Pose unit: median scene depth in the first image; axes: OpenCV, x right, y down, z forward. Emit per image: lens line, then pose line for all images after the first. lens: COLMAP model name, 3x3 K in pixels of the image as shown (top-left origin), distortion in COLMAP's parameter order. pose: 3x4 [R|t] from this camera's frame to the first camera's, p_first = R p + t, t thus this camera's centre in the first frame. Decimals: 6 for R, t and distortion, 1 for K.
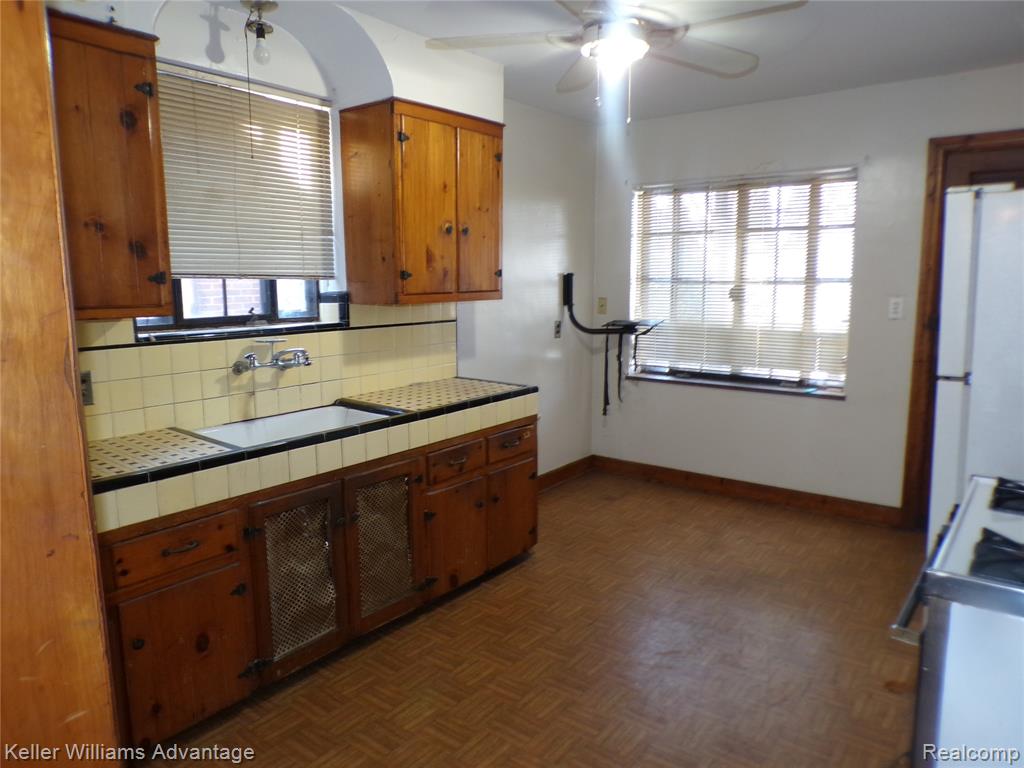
lens RADIAL K [[690.2, 0, 513.9], [0, 690.2, 381.2], [0, 0, 1]] dist [-0.044467, 0.025468]
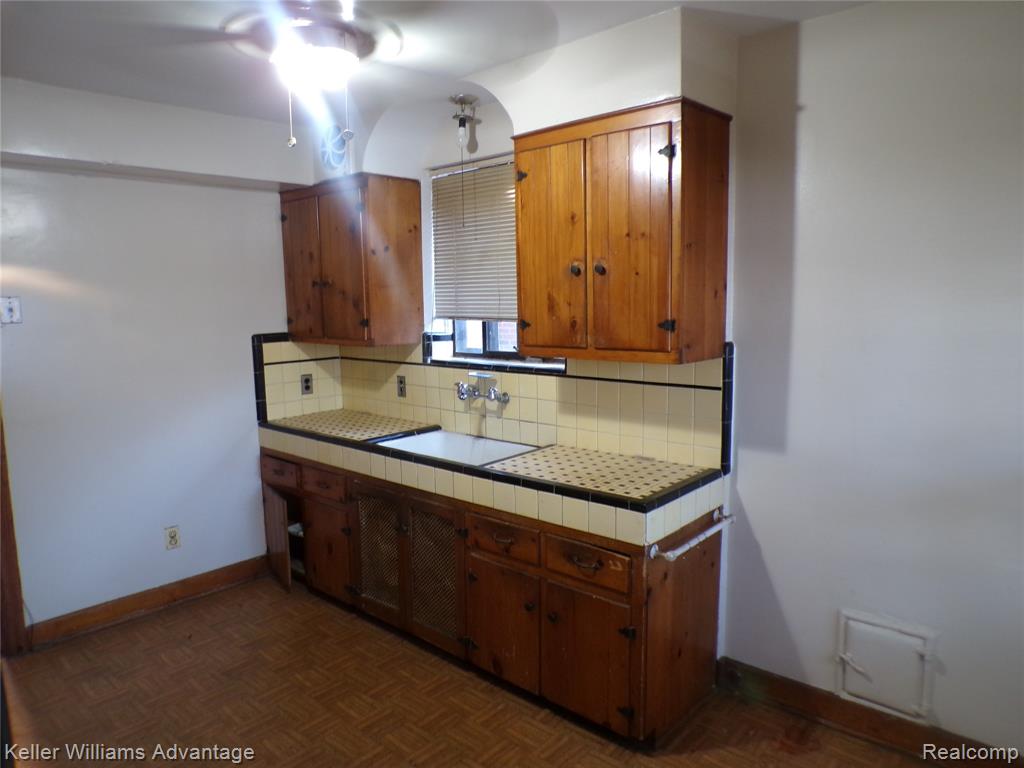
lens RADIAL K [[690.2, 0, 513.9], [0, 690.2, 381.2], [0, 0, 1]] dist [-0.044467, 0.025468]
pose [[-0.072289, 0.128383, -0.989086, 0.779110], [-0.131050, 0.981861, 0.137023, -0.208069], [0.988737, 0.139525, -0.054153, 1.065974]]
